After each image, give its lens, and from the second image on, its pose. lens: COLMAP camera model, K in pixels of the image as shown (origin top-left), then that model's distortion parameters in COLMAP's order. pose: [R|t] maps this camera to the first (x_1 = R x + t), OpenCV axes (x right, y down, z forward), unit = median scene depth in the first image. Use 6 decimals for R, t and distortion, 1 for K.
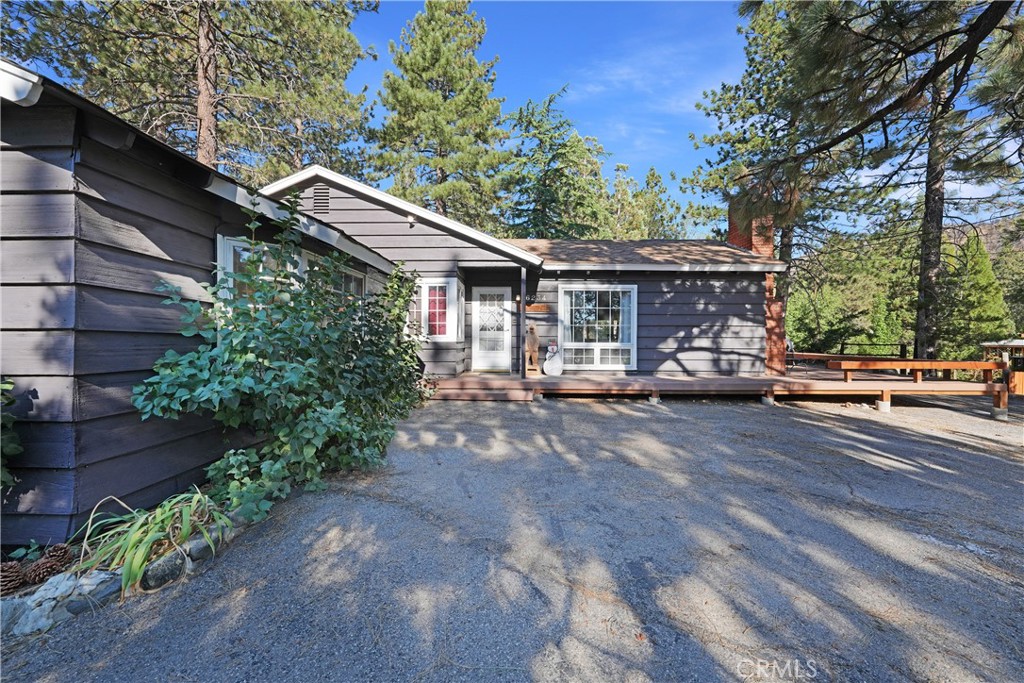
lens RADIAL K [[414.6, 0, 508.1], [0, 414.6, 356.7], [0, 0, 1]] dist [0.002565, -0.000312]
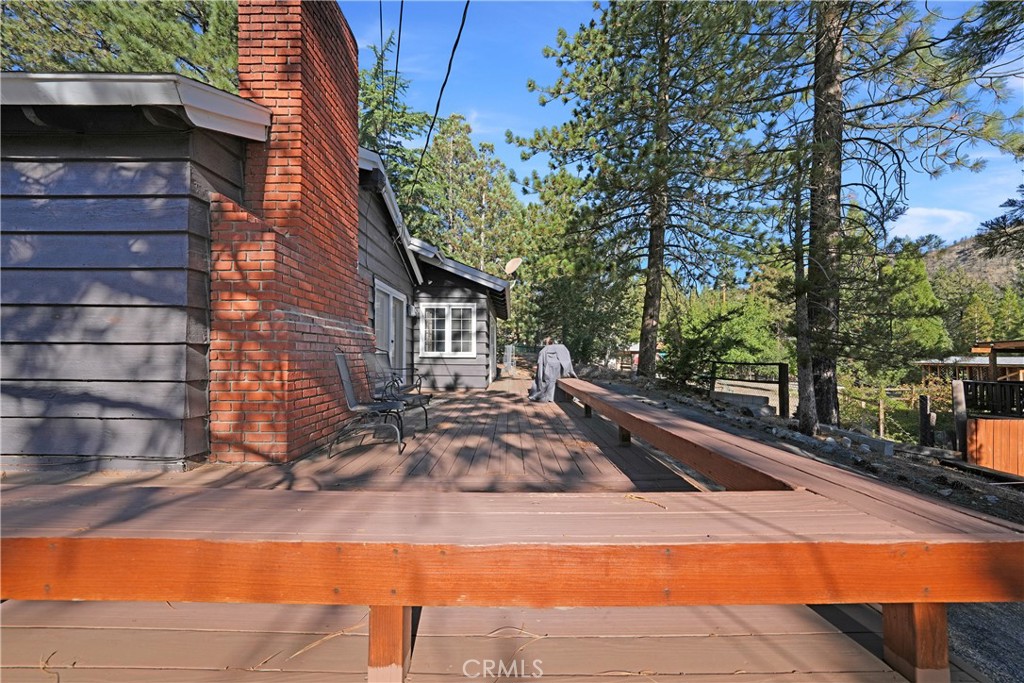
lens RADIAL K [[362.0, 0, 510.8], [0, 362.0, 358.6], [0, 0, 1]] dist [-0.013534, 0.002619]
pose [[0.999974, 0.005766, -0.004251, 0.856553], [-0.005862, 0.999719, -0.022959, -0.033631], [0.004117, 0.022983, 0.999727, 0.739664]]
